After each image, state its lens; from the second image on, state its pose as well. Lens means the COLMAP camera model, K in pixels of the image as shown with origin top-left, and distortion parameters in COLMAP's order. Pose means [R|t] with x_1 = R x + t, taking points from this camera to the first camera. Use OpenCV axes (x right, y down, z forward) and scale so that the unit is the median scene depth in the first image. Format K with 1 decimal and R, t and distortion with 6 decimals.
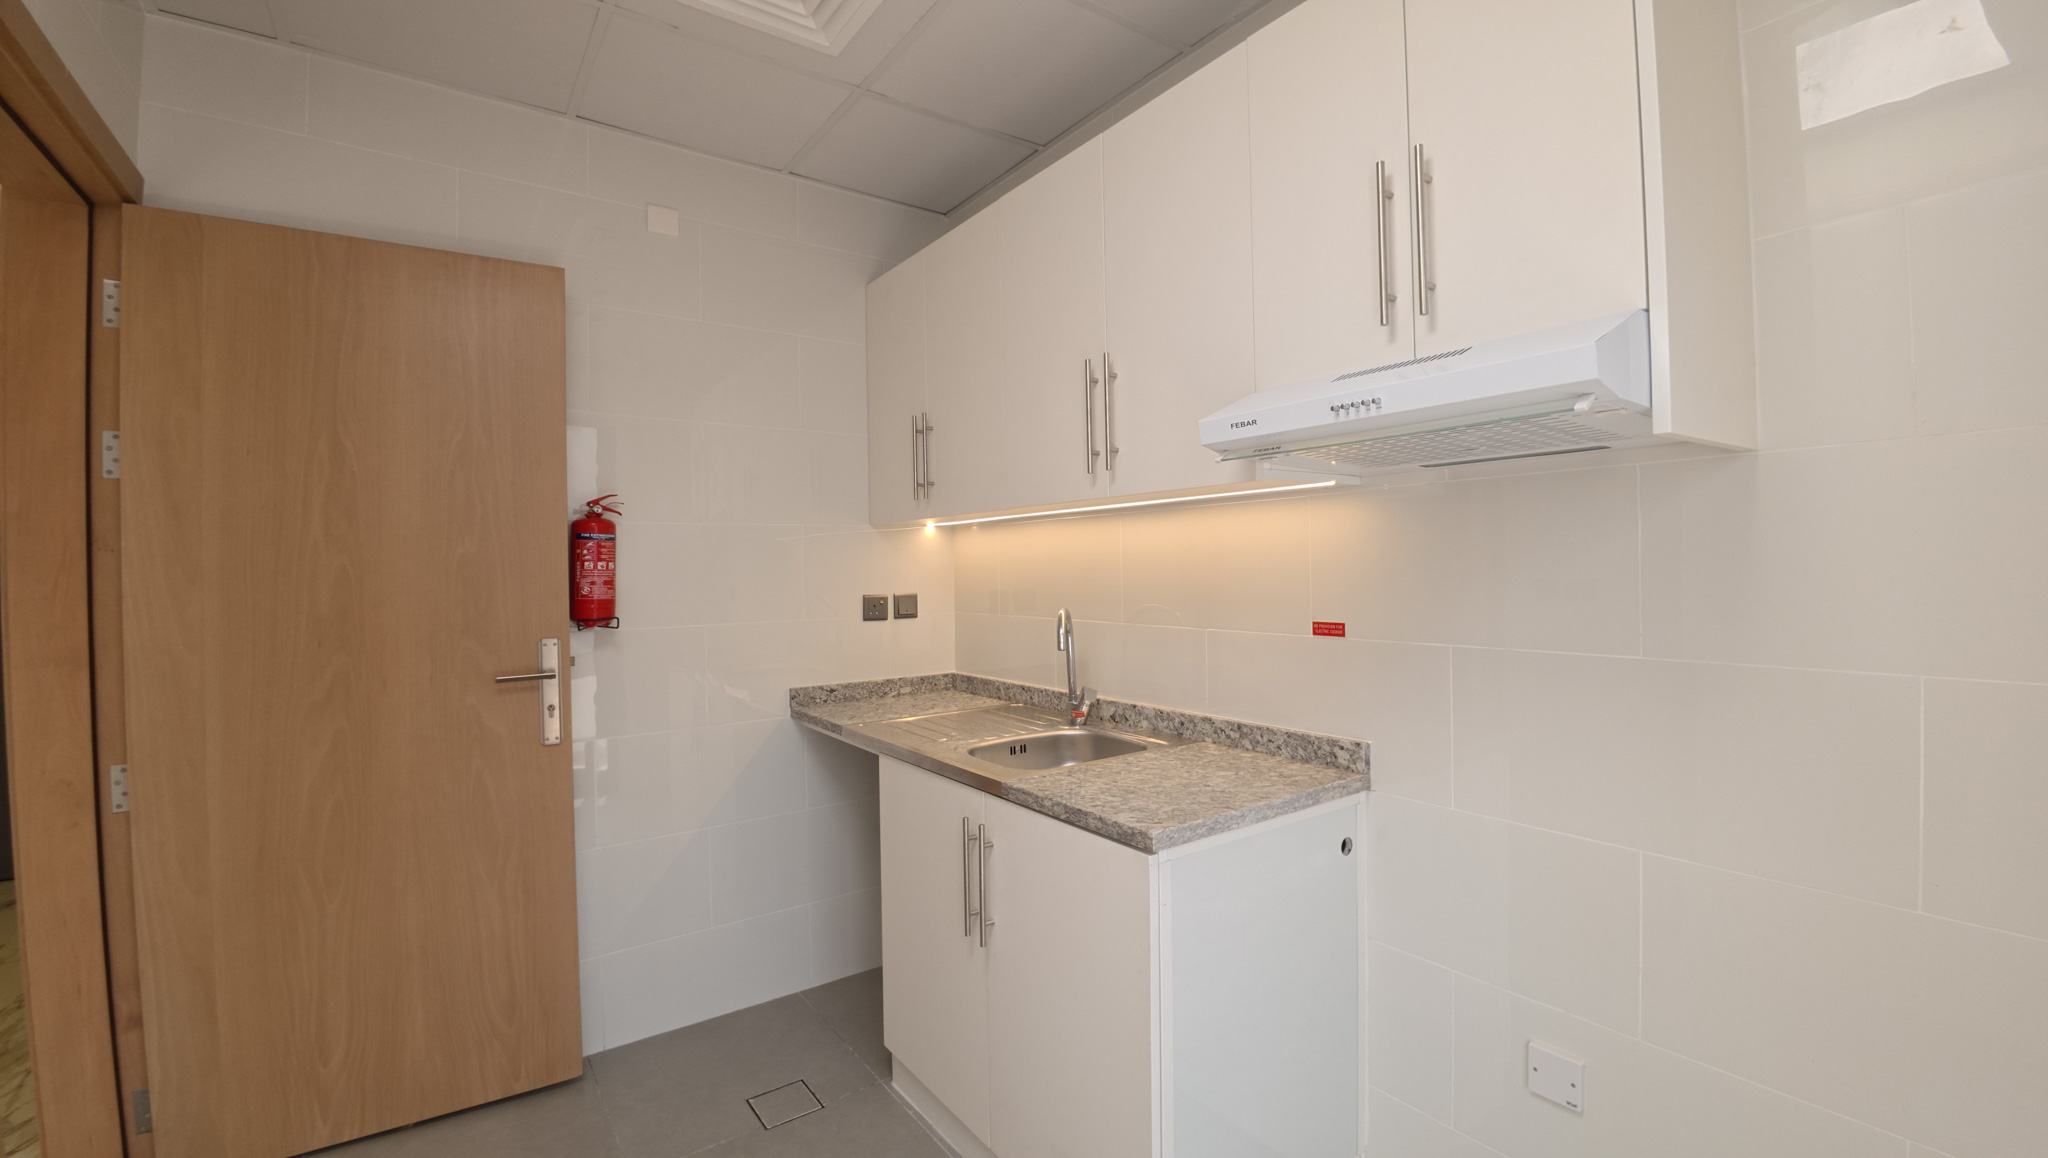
lens RADIAL K [[860.7, 0, 1028.4], [0, 860.7, 576.2], [0, 0, 1]] dist [0.032356, -0.000866]
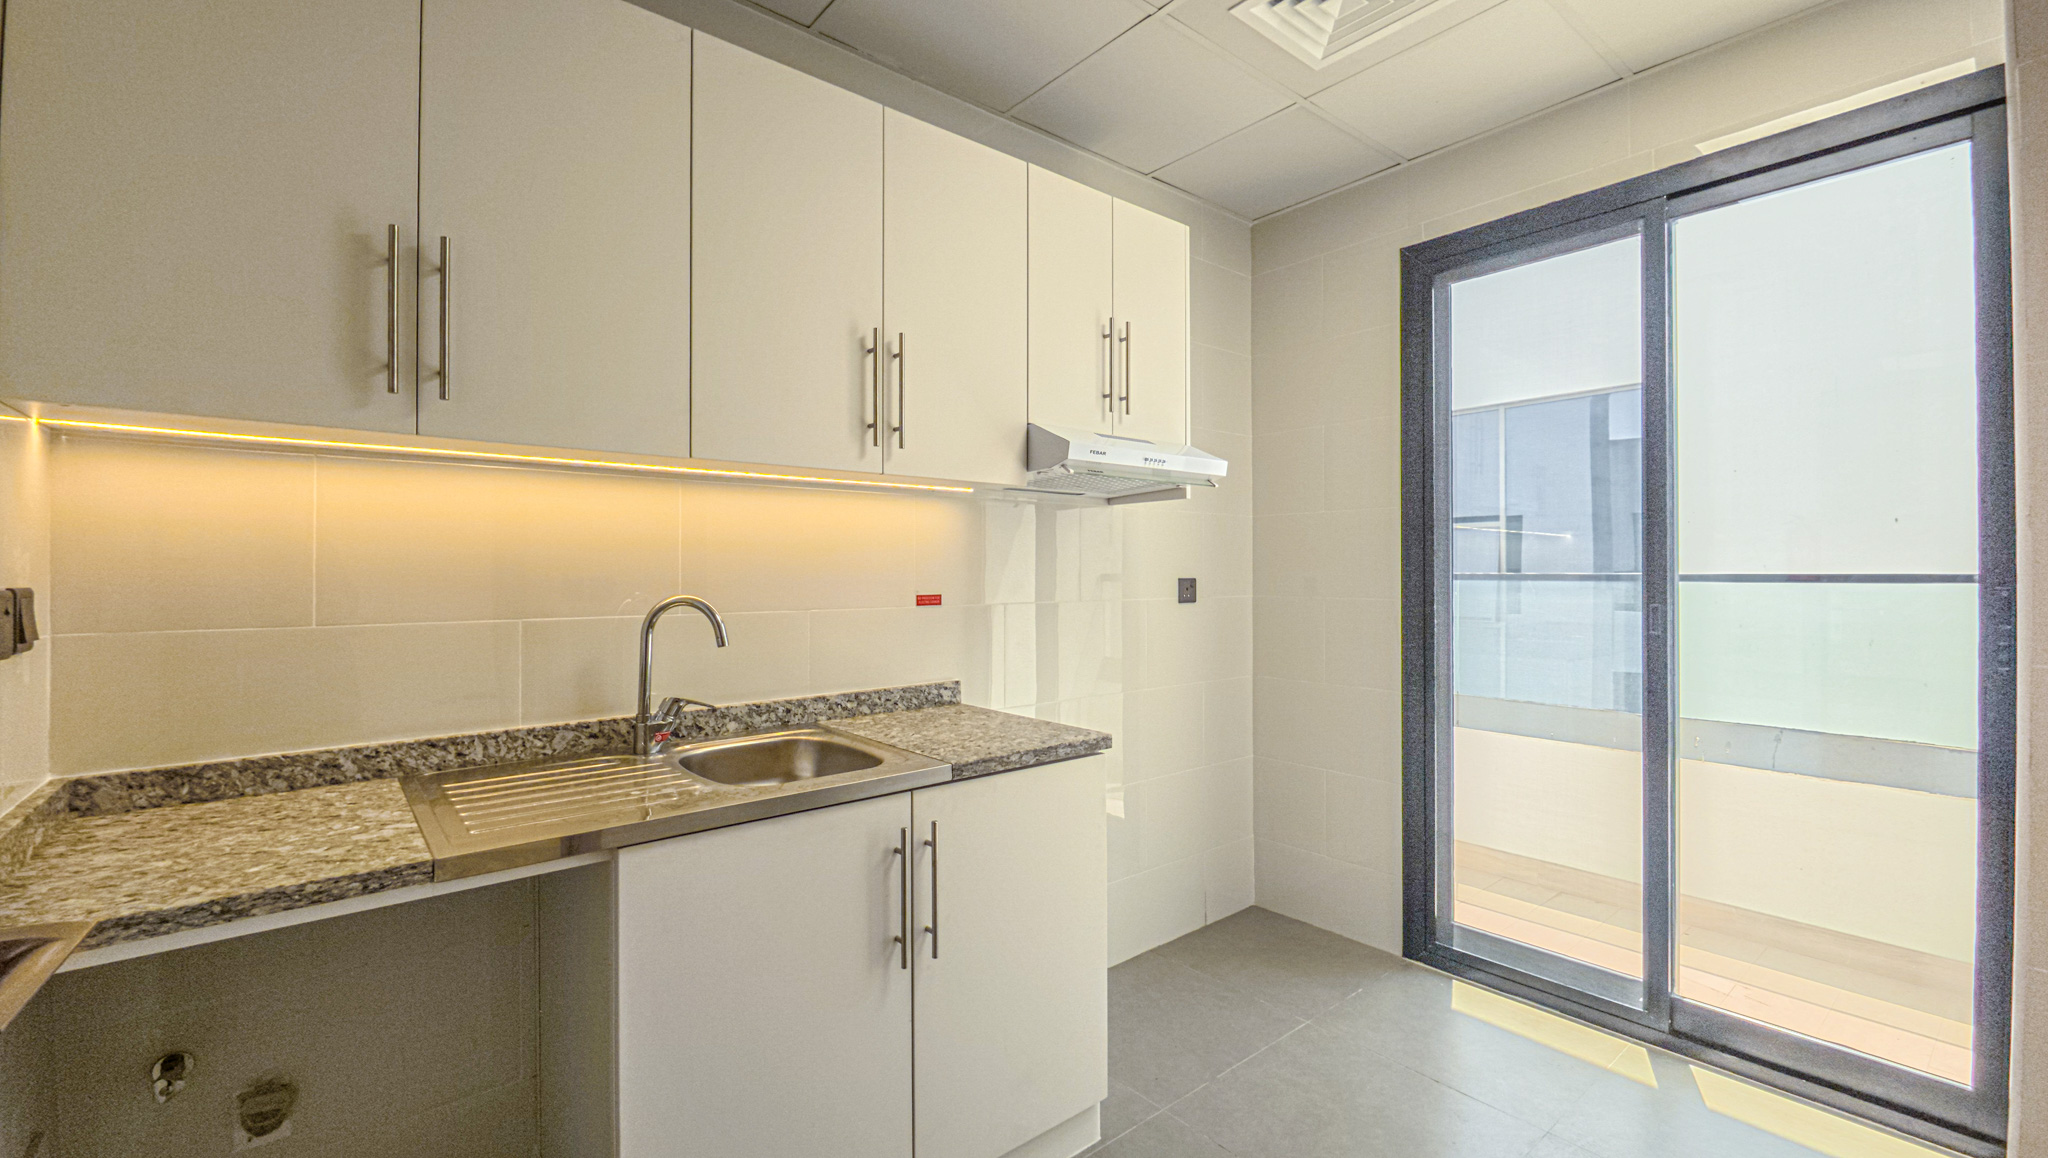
lens RADIAL K [[860.7, 0, 1030.3], [0, 860.7, 569.7], [0, 0, 1]] dist [0.032356, -0.000866]
pose [[-0.089983, 0.024706, 0.995637, -0.861548], [0.016918, 0.999586, -0.023275, 0.043948], [-0.995800, 0.014750, -0.090363, 0.876182]]
